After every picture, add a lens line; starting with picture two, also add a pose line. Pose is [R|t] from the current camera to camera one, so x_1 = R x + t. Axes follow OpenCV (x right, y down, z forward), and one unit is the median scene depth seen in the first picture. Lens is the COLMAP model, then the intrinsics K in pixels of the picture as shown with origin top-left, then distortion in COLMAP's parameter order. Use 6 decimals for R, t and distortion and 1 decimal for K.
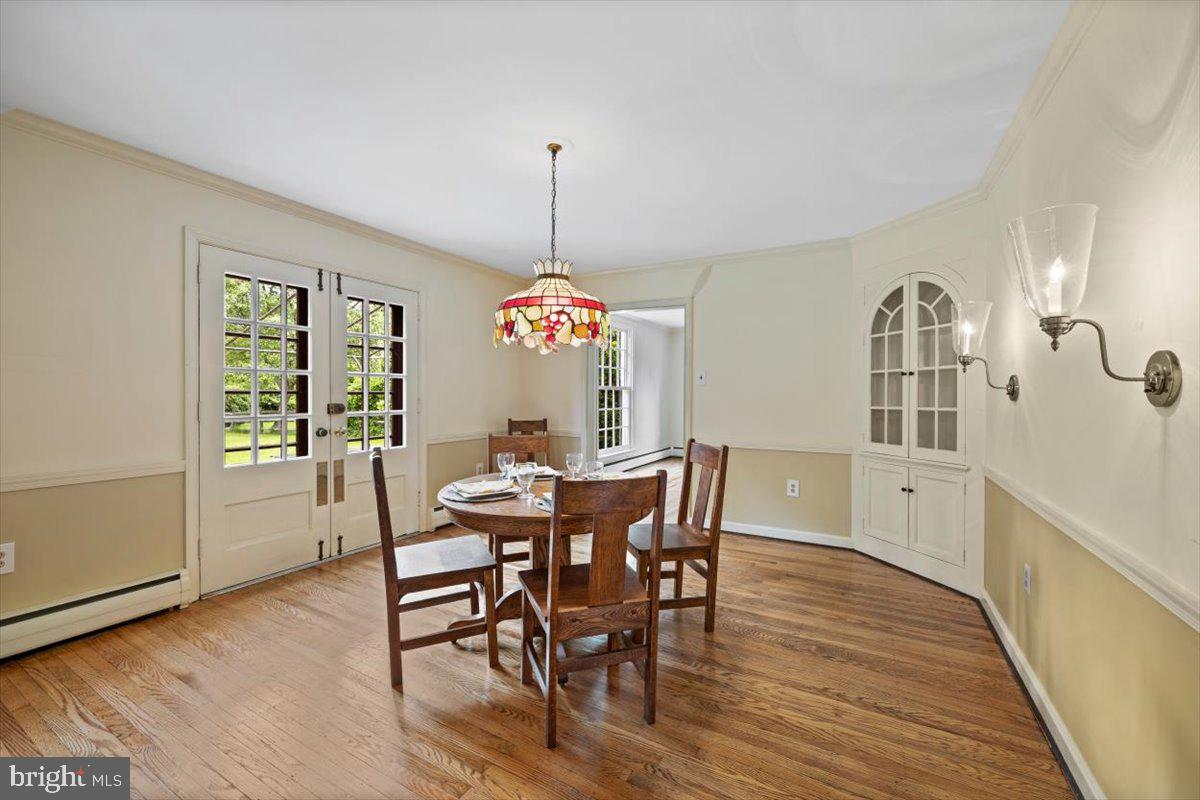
lens RADIAL K [[483.4, 0, 597.4], [0, 483.4, 394.7], [0, 0, 1]] dist [-0.004406, 0.000128]
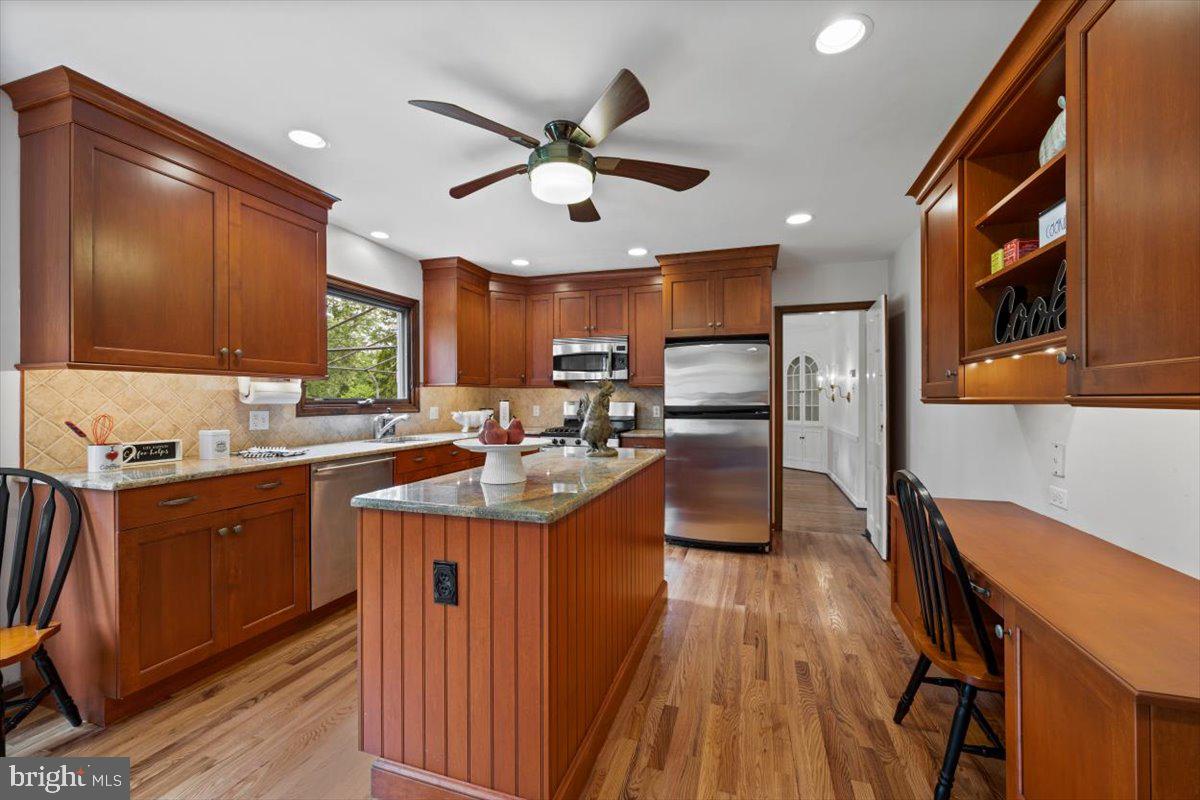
lens RADIAL K [[483.4, 0, 597.3], [0, 483.4, 397.6], [0, 0, 1]] dist [-0.004406, 0.000128]
pose [[0.980360, -0.000247, 0.197216, -0.939770], [0.003135, 0.999892, -0.014332, 0.020488], [-0.197191, 0.014669, 0.980255, -1.318425]]
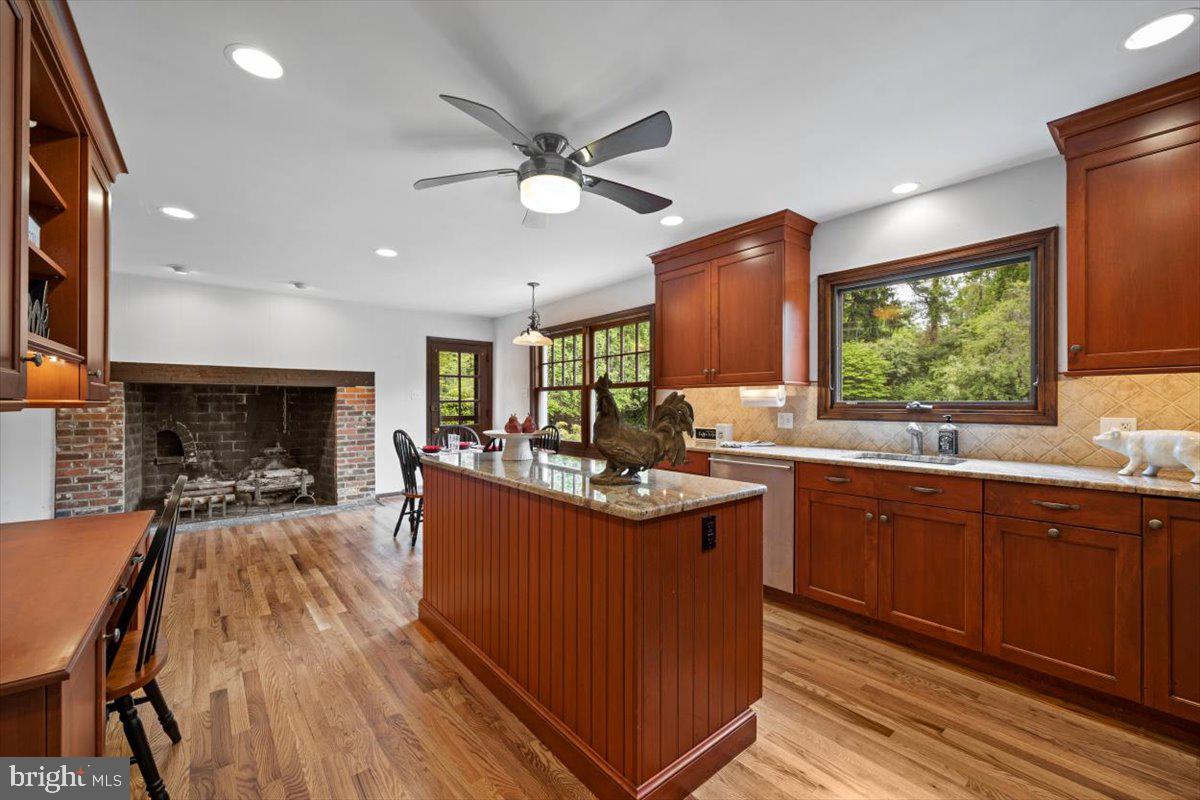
lens RADIAL K [[483.4, 0, 602.1], [0, 483.4, 403.8], [0, 0, 1]] dist [-0.004406, 0.000128]
pose [[-0.349841, -0.002230, -0.936806, 0.614349], [-0.010551, 0.999943, 0.001560, 0.004748], [0.936750, 0.010430, -0.349845, 0.831159]]
